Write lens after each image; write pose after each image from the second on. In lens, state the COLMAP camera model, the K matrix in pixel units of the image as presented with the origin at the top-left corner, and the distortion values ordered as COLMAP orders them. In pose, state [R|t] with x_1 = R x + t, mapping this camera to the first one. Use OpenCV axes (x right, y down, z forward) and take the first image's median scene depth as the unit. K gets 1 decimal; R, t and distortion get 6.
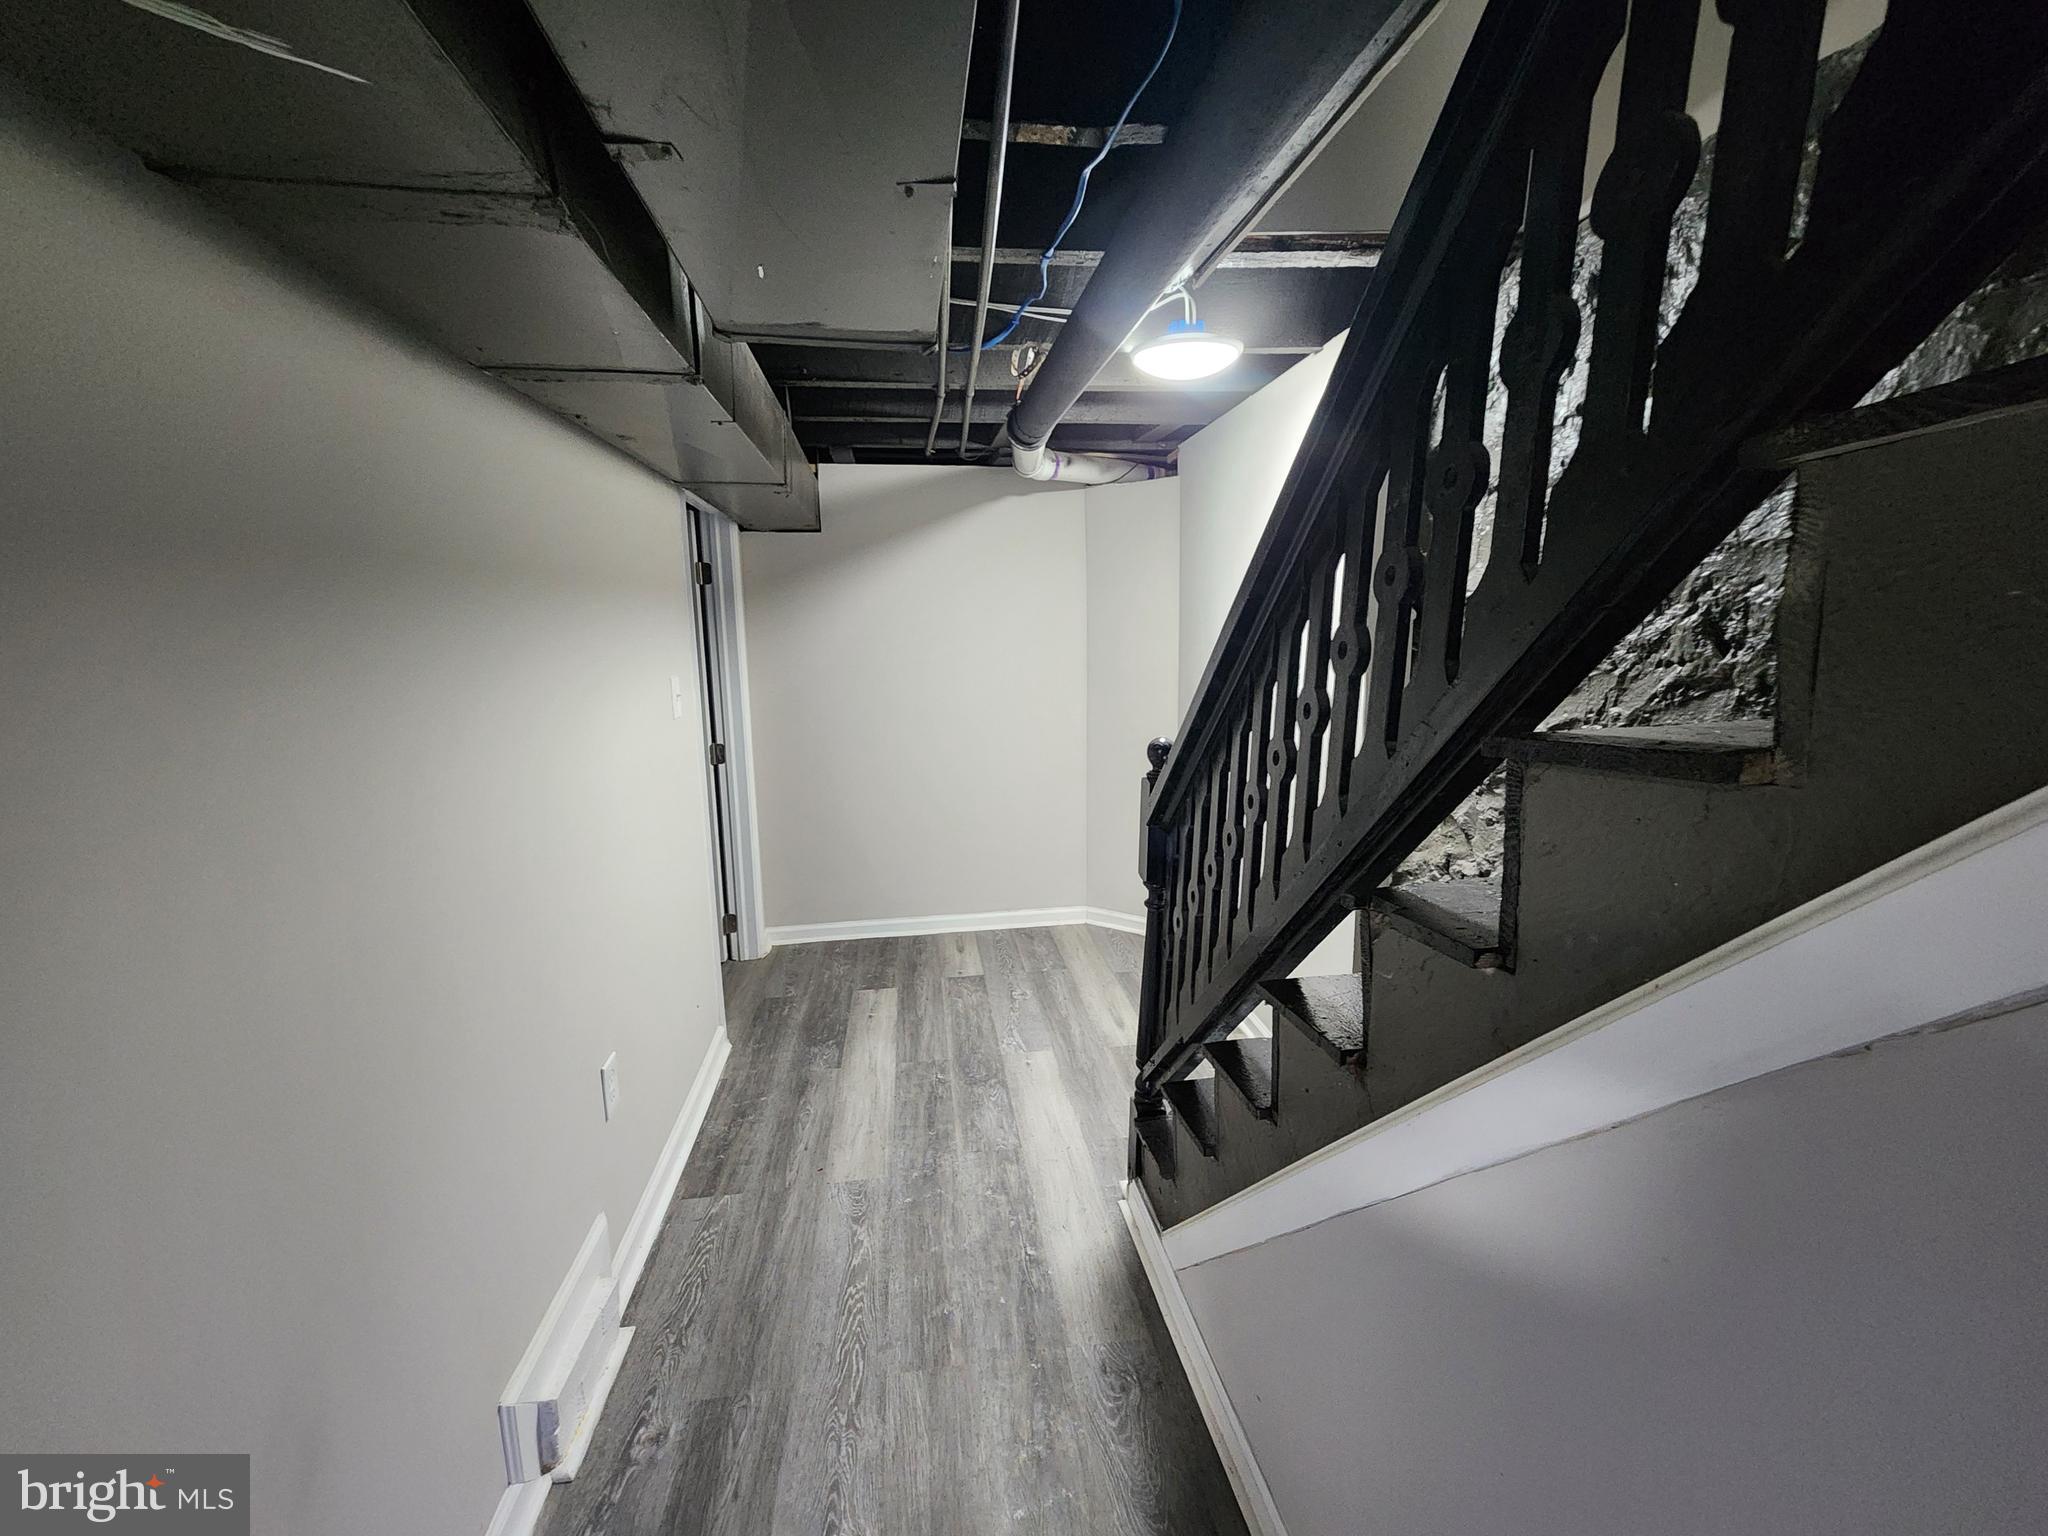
lens RADIAL K [[839.6, 0, 1024.8], [0, 839.6, 780.0], [0, 0, 1]] dist [0.003826, 0.001178]
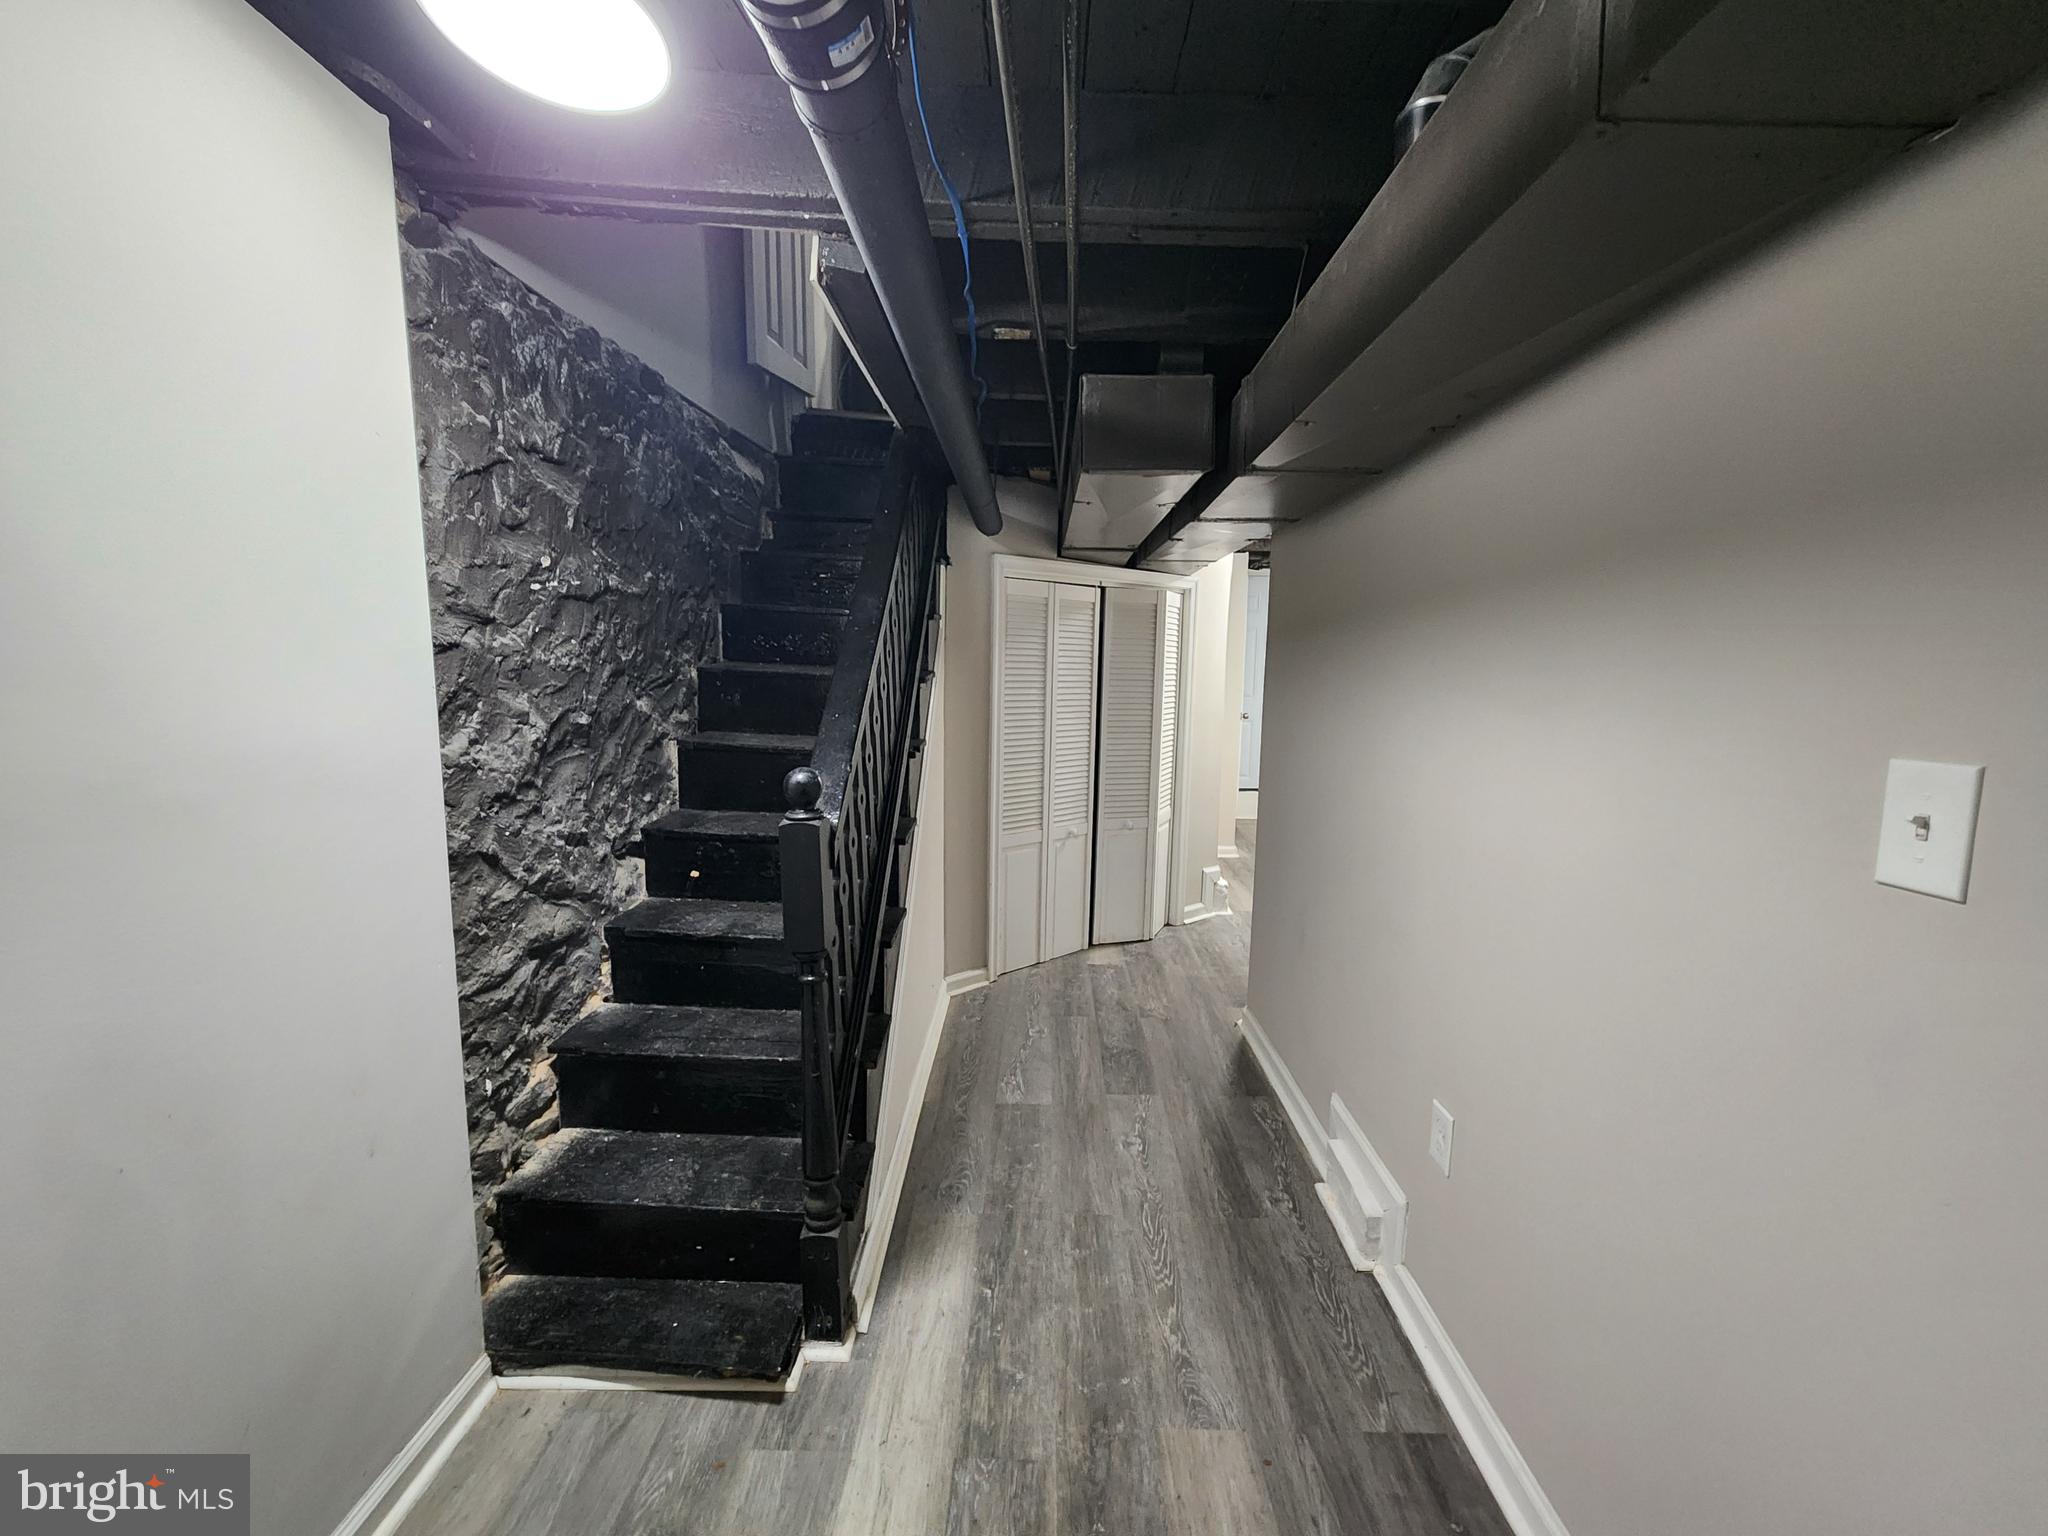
lens RADIAL K [[839.6, 0, 1025.4], [0, 839.6, 770.8], [0, 0, 1]] dist [0.003826, 0.001178]
pose [[-0.987018, -0.027203, 0.158287, -0.162981], [0.021259, 0.954750, 0.296648, -0.272558], [-0.159194, 0.296162, -0.941778, 1.650149]]
